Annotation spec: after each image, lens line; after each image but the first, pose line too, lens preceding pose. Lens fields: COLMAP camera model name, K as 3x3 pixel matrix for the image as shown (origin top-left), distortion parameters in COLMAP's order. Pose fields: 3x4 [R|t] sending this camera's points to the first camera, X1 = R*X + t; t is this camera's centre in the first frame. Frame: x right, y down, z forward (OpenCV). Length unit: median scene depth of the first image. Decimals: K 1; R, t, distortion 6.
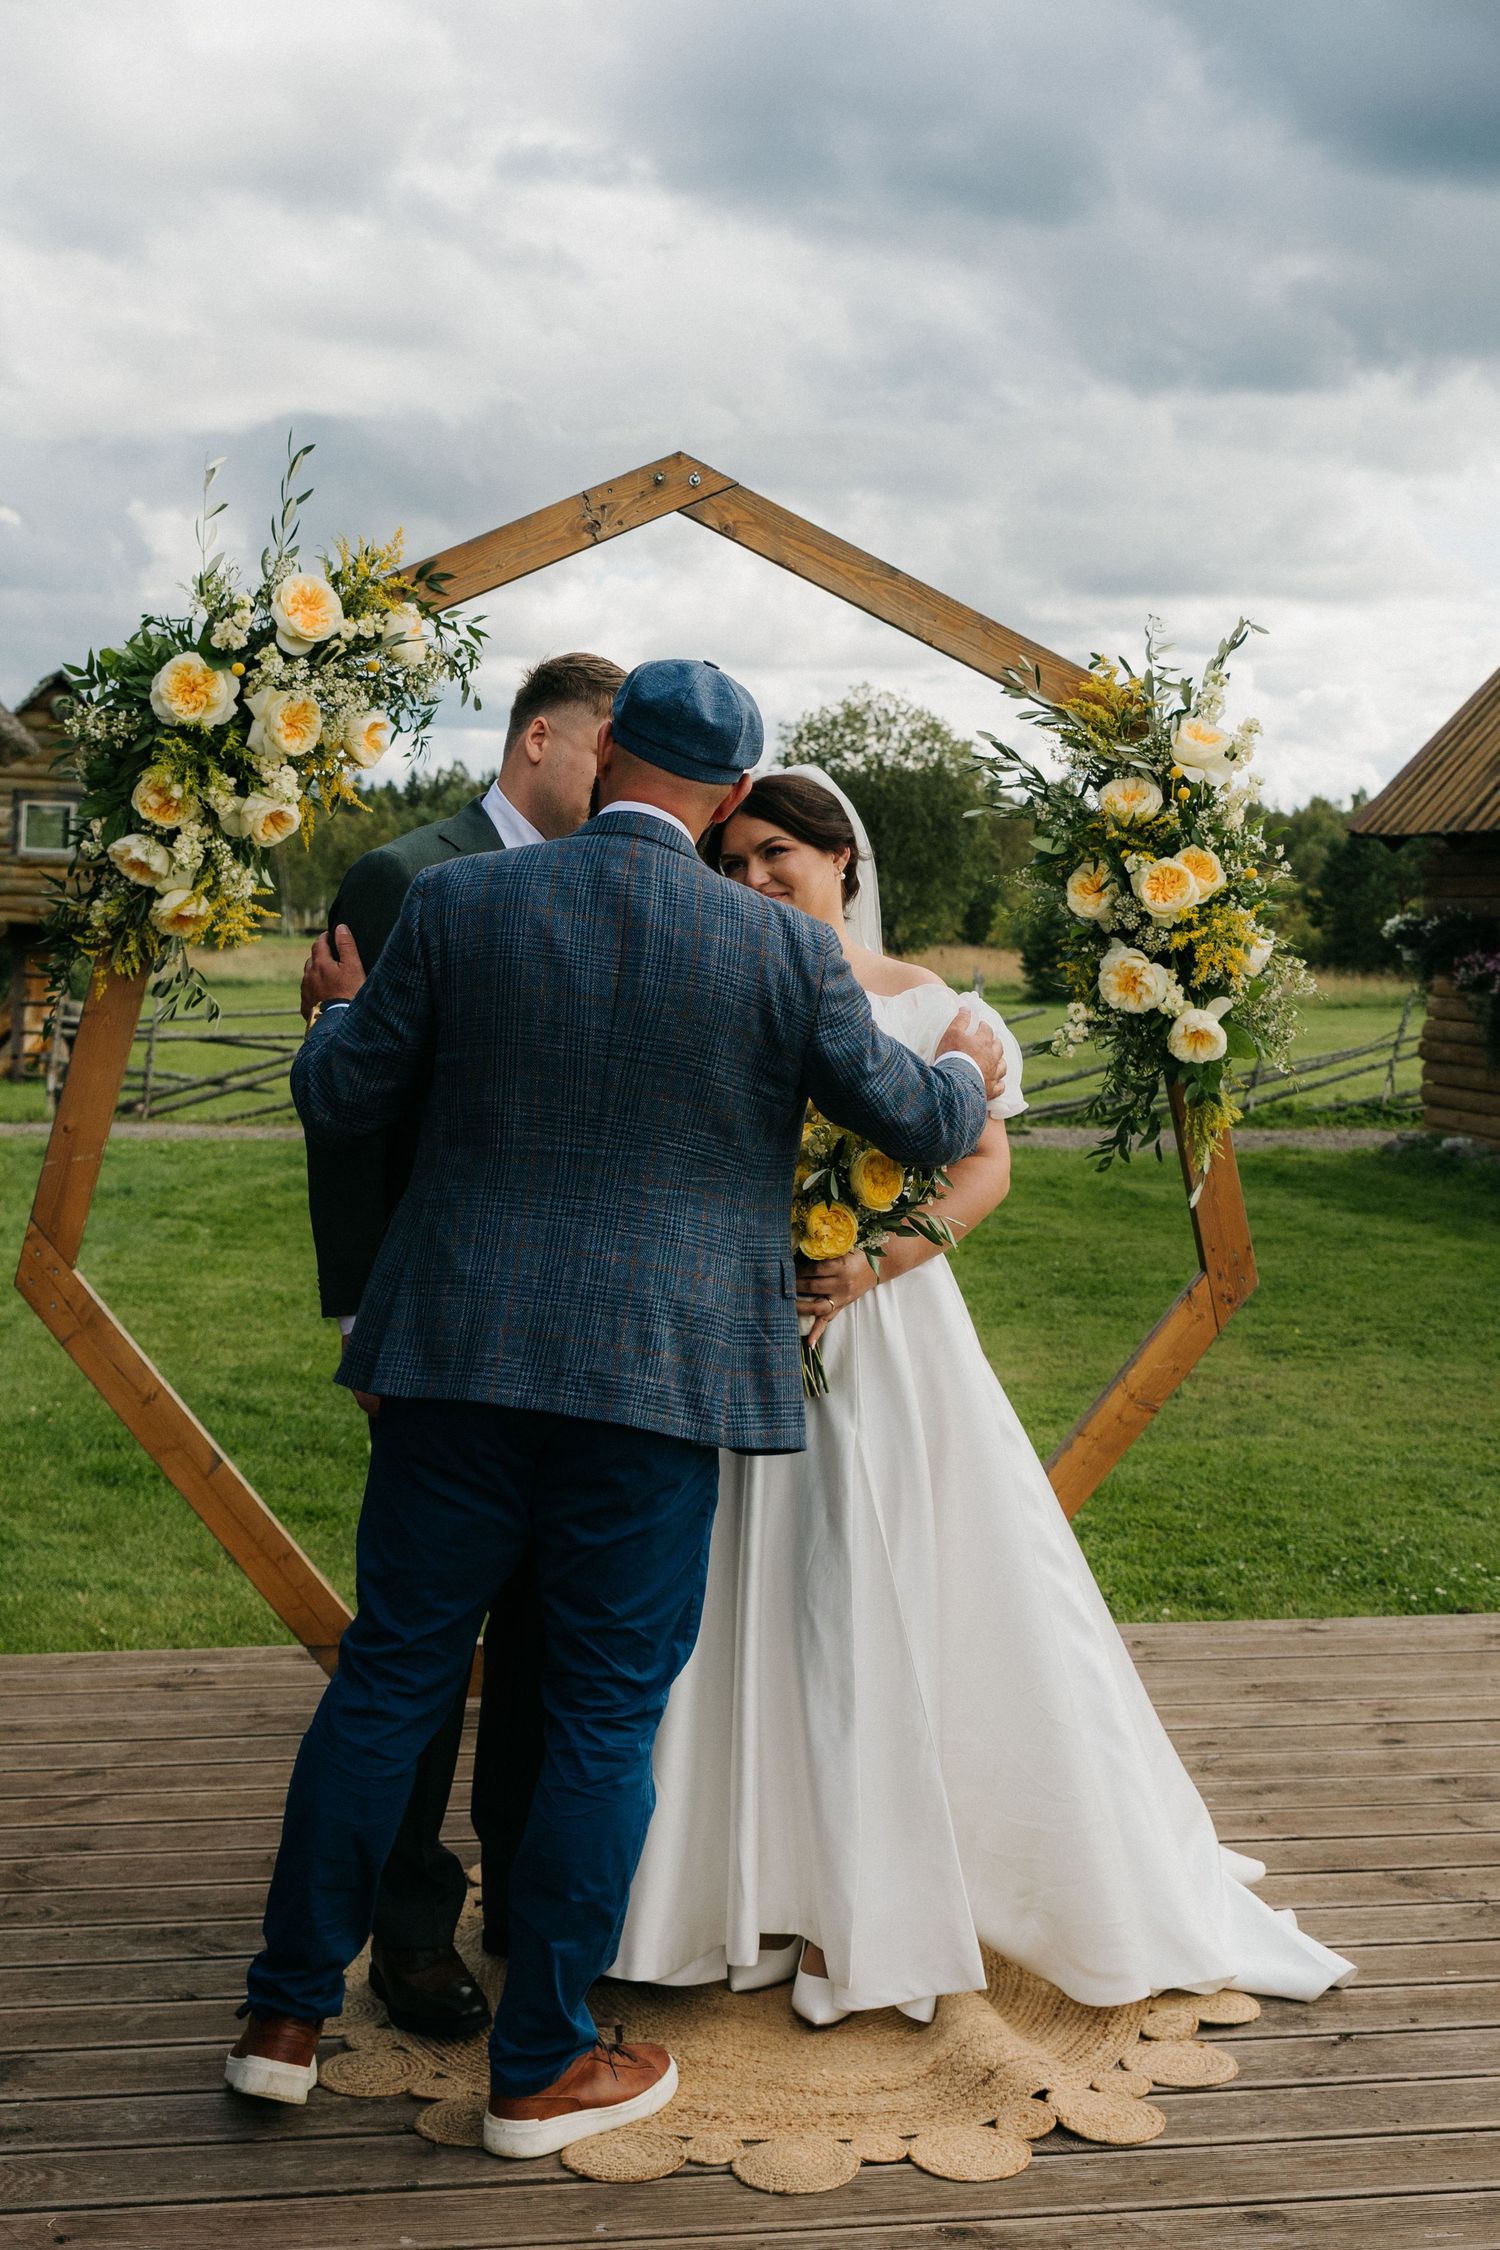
lens RADIAL K [[2880.7, 0, 747.0], [0, 2880.7, 864.7], [0, 0, 1]] dist [0.002461, -0.028771]
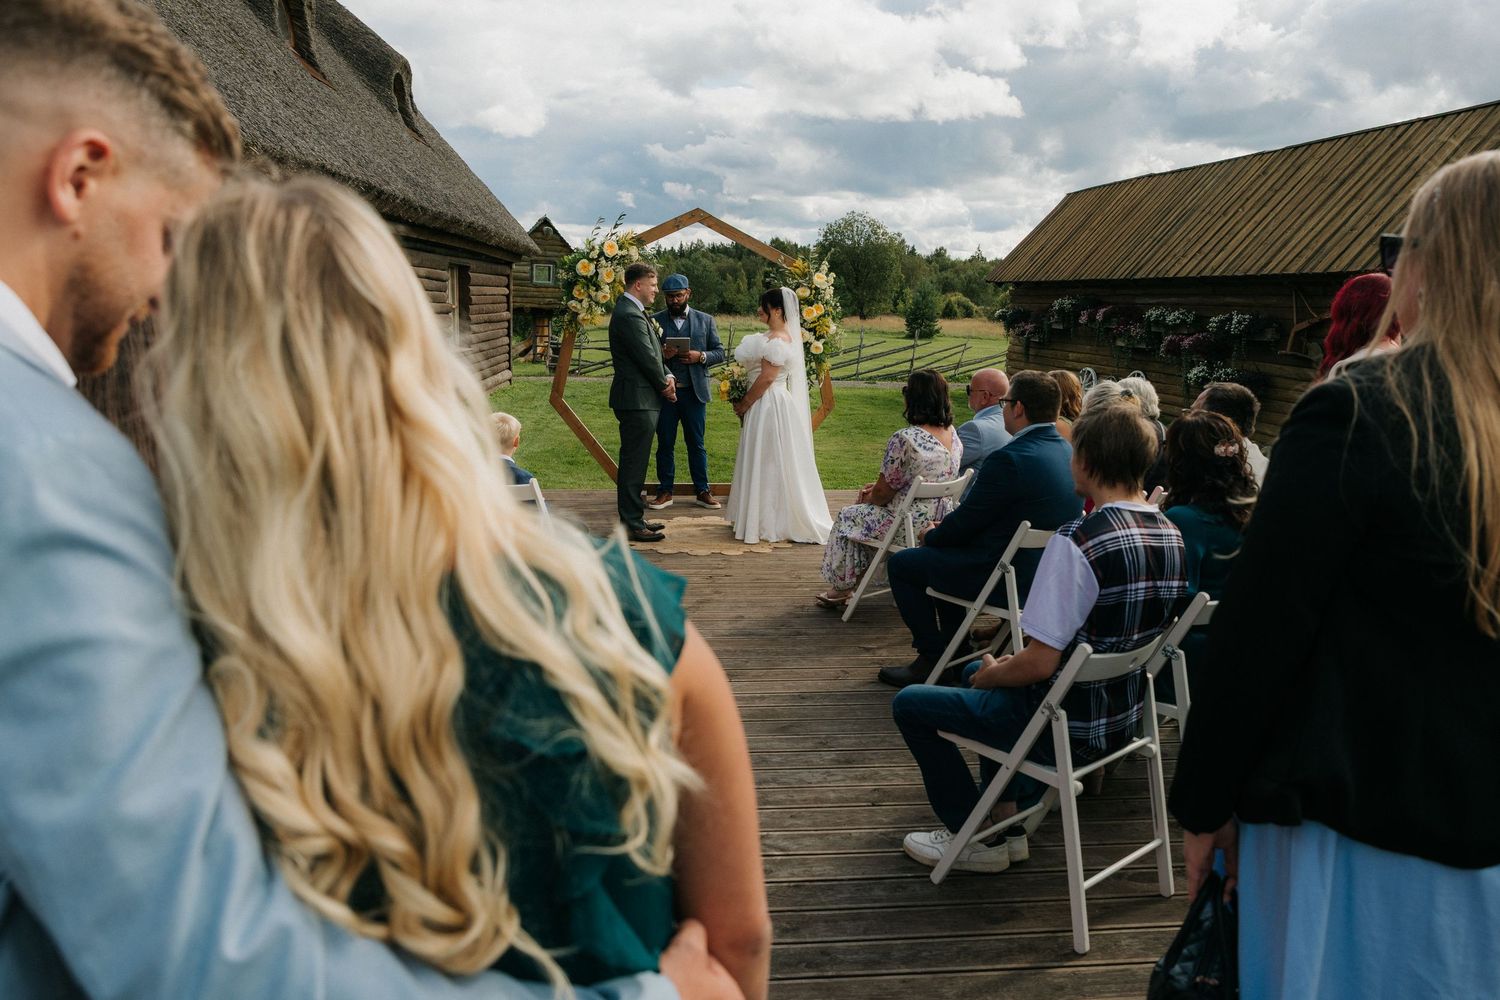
lens RADIAL K [[1179.1, 0, 750.0], [0, 1179.1, 500.0], [0, 0, 1]] dist [-0.028877, -0.004705]
pose [[0.997993, 0.015535, -0.061387, 0.164304], [-0.003903, 0.982686, 0.185238, -0.042592], [0.063202, -0.184627, 0.980774, -0.765862]]
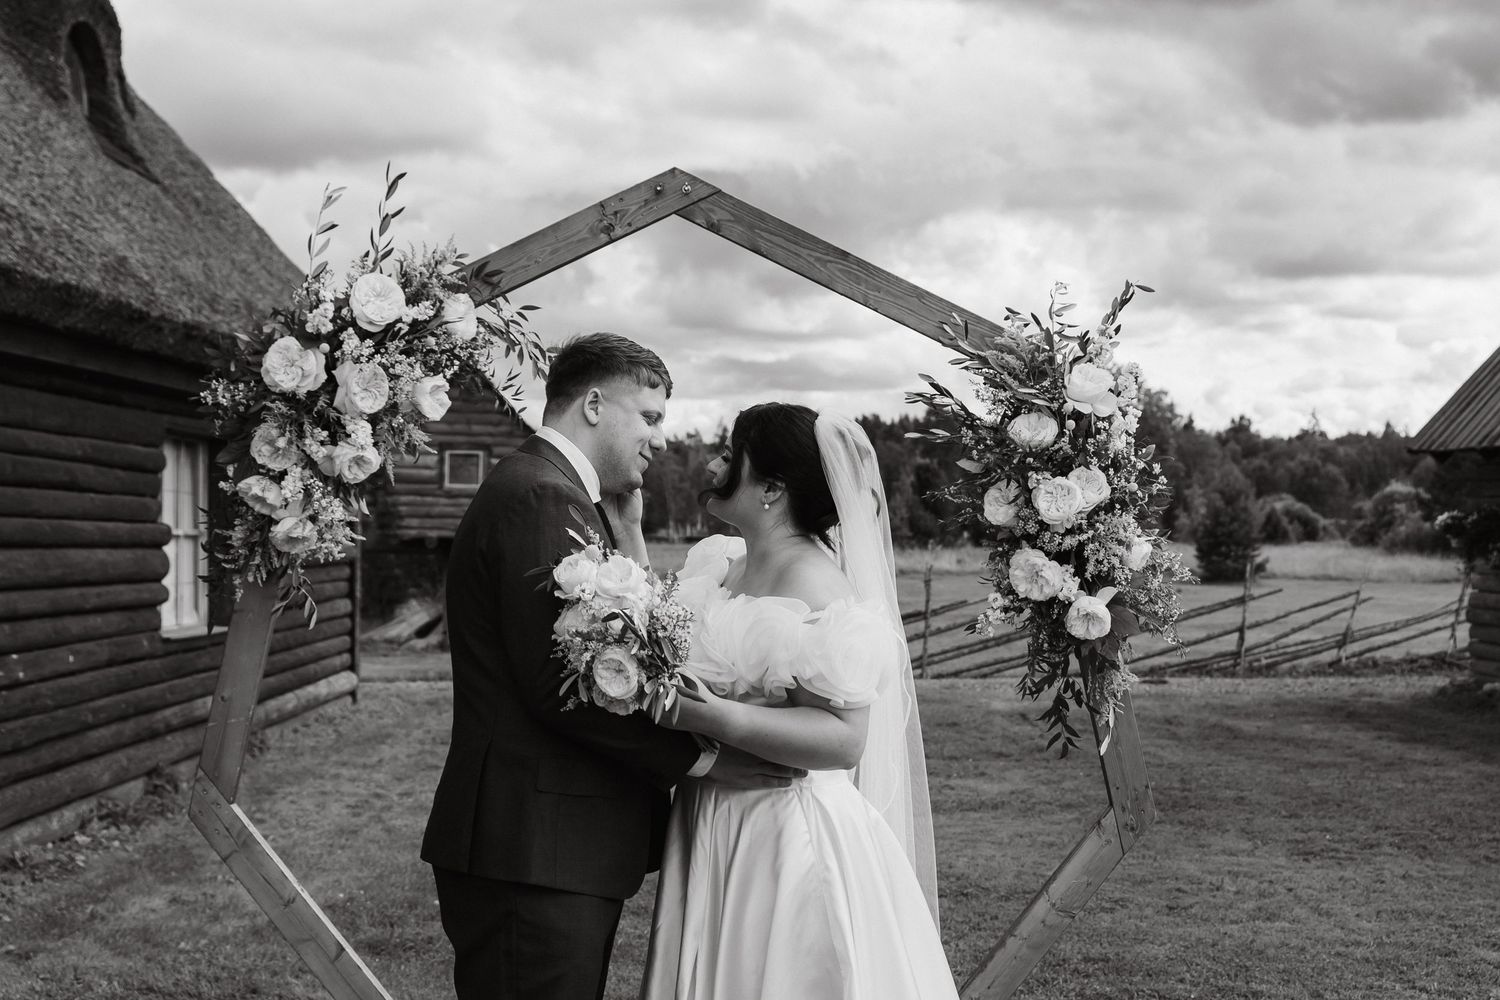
lens RADIAL K [[2075.4, 0, 716.1], [0, 2075.4, 499.4], [0, 0, 1]] dist [-0.023155, 0.044323]
pose [[0.988843, -0.021044, -0.147470, 0.127181], [0.021951, 0.999749, 0.004525, 0.000457], [0.147338, -0.007711, 0.989056, 0.088932]]
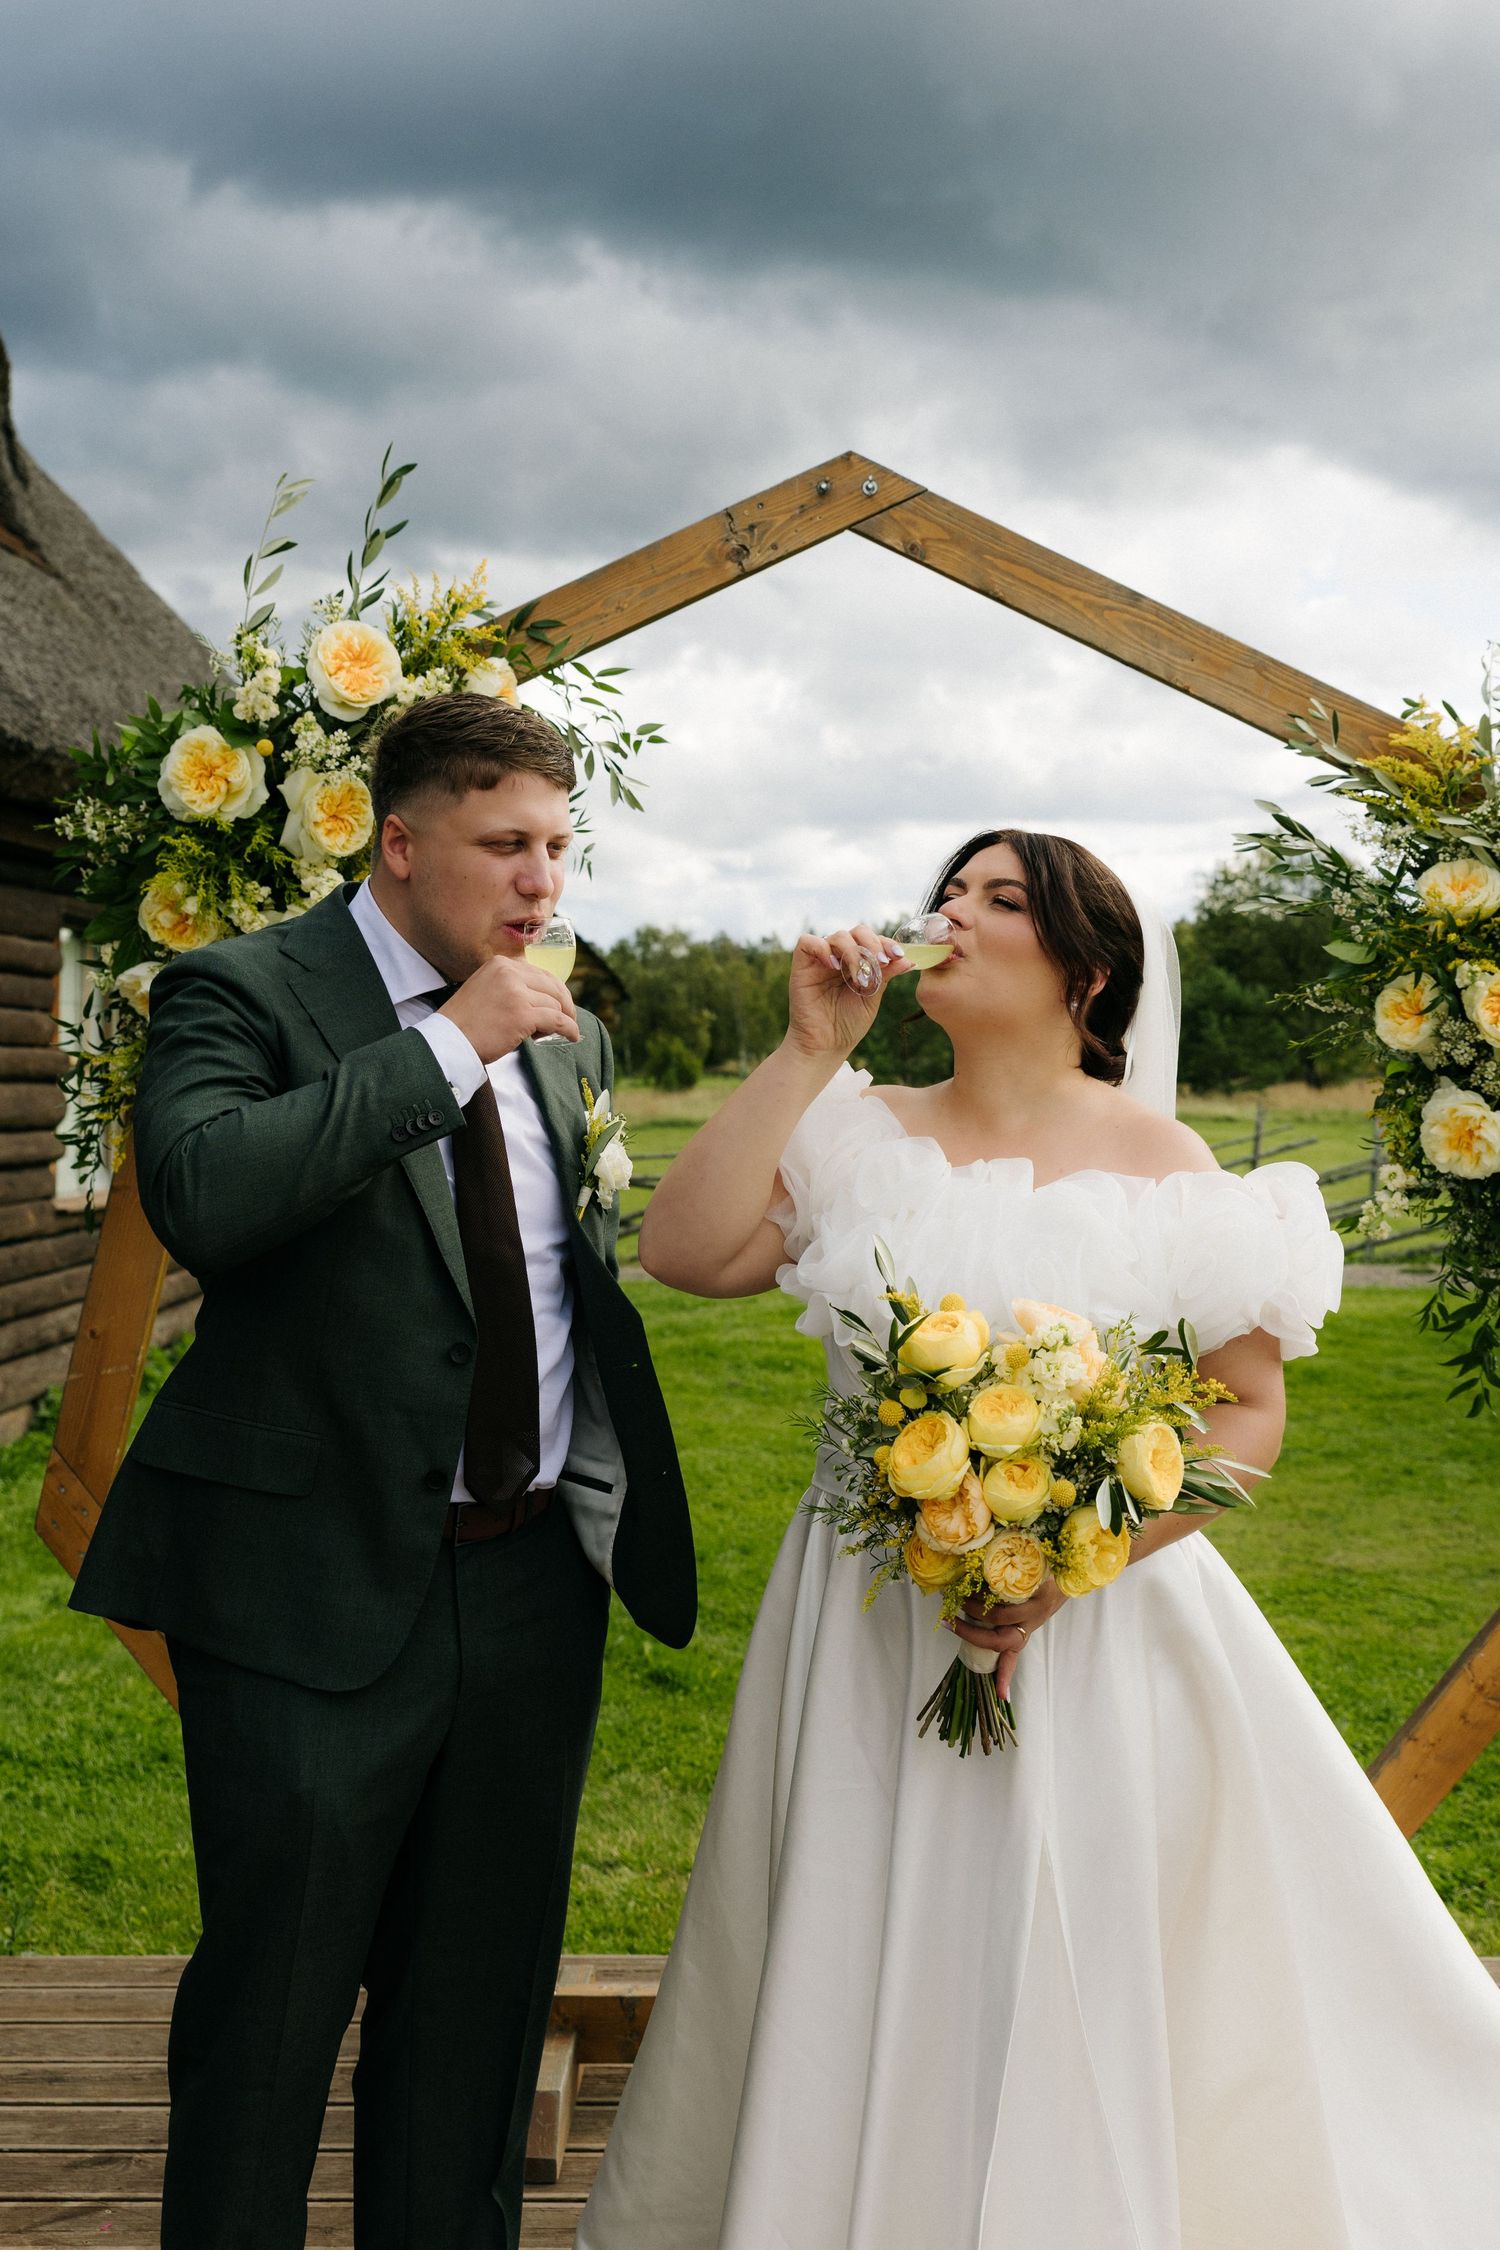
lens RADIAL K [[2640.8, 0, 759.3], [0, 2640.8, 1005.9], [0, 0, 1]] dist [0.003876, -0.028834]
pose [[0.986949, -0.017871, -0.160038, 0.062489], [0.017693, 0.999840, -0.002539, 0.005751], [0.160058, -0.000326, 0.987108, 0.299064]]
